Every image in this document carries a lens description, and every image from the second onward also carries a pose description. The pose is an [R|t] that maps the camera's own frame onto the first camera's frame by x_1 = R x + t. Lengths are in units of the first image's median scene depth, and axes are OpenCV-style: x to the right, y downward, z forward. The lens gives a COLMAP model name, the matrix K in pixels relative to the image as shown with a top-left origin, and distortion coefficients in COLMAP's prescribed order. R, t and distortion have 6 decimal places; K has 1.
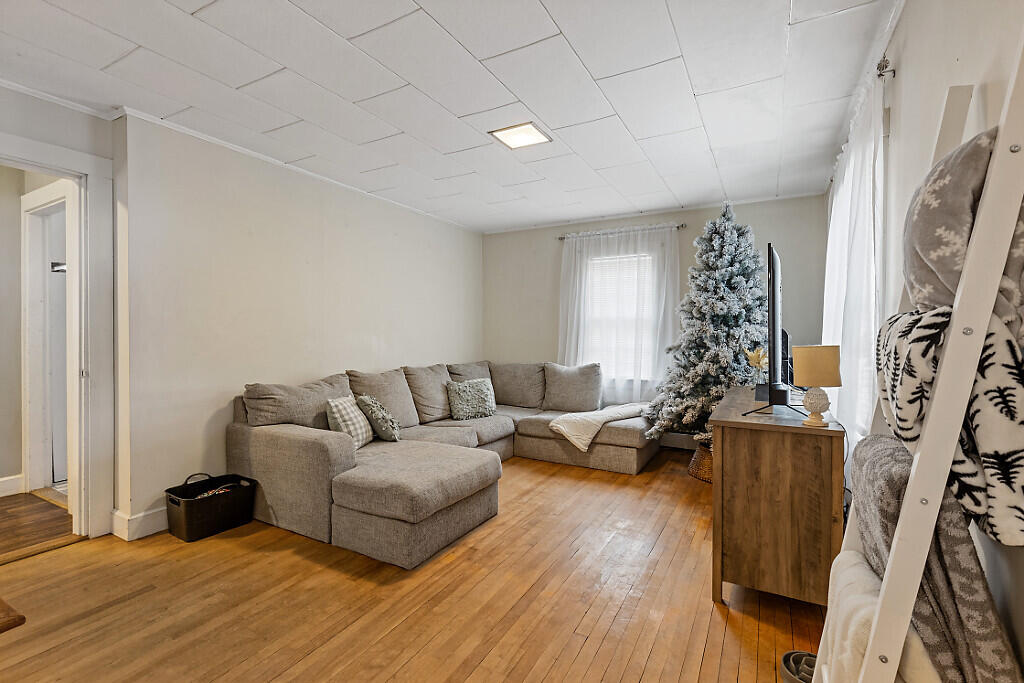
lens RADIAL K [[467.8, 0, 503.3], [0, 467.8, 337.3], [0, 0, 1]] dist [0.003161, 0.000252]
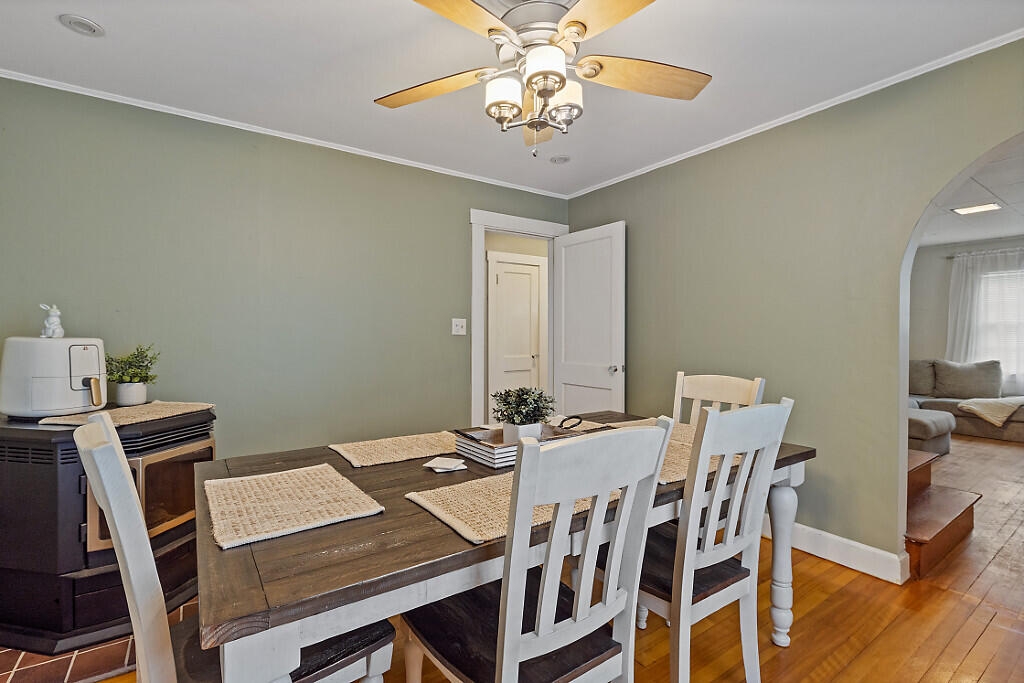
lens RADIAL K [[467.8, 0, 509.9], [0, 467.8, 341.0], [0, 0, 1]] dist [0.003161, 0.000252]
pose [[0.901037, 0.001498, -0.433739, -0.408973], [-0.000347, 0.999996, 0.002734, 0.002007], [0.433741, -0.002313, 0.901035, -0.646245]]
